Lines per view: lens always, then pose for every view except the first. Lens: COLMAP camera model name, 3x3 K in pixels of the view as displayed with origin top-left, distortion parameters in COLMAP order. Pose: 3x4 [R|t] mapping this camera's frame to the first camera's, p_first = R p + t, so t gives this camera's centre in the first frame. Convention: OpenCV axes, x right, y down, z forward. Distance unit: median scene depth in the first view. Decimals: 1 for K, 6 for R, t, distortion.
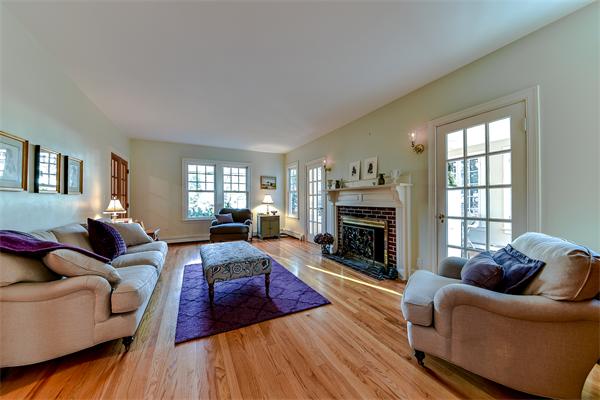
lens RADIAL K [[222.0, 0, 300.0], [0, 222.0, 200.0], [0, 0, 1]] dist [0.089508, -0.000002]
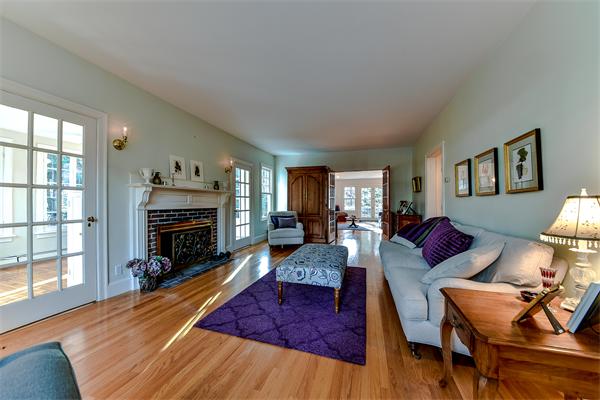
lens RADIAL K [[251.8, 0, 300.0], [0, 251.8, 200.0], [0, 0, 1]] dist [-0.000758, -0.000061]
pose [[-0.750140, 0.008303, 0.661227, -0.801350], [-0.000583, 0.999912, -0.013217, 0.006411], [-0.661279, -0.010300, -0.750070, 1.551352]]
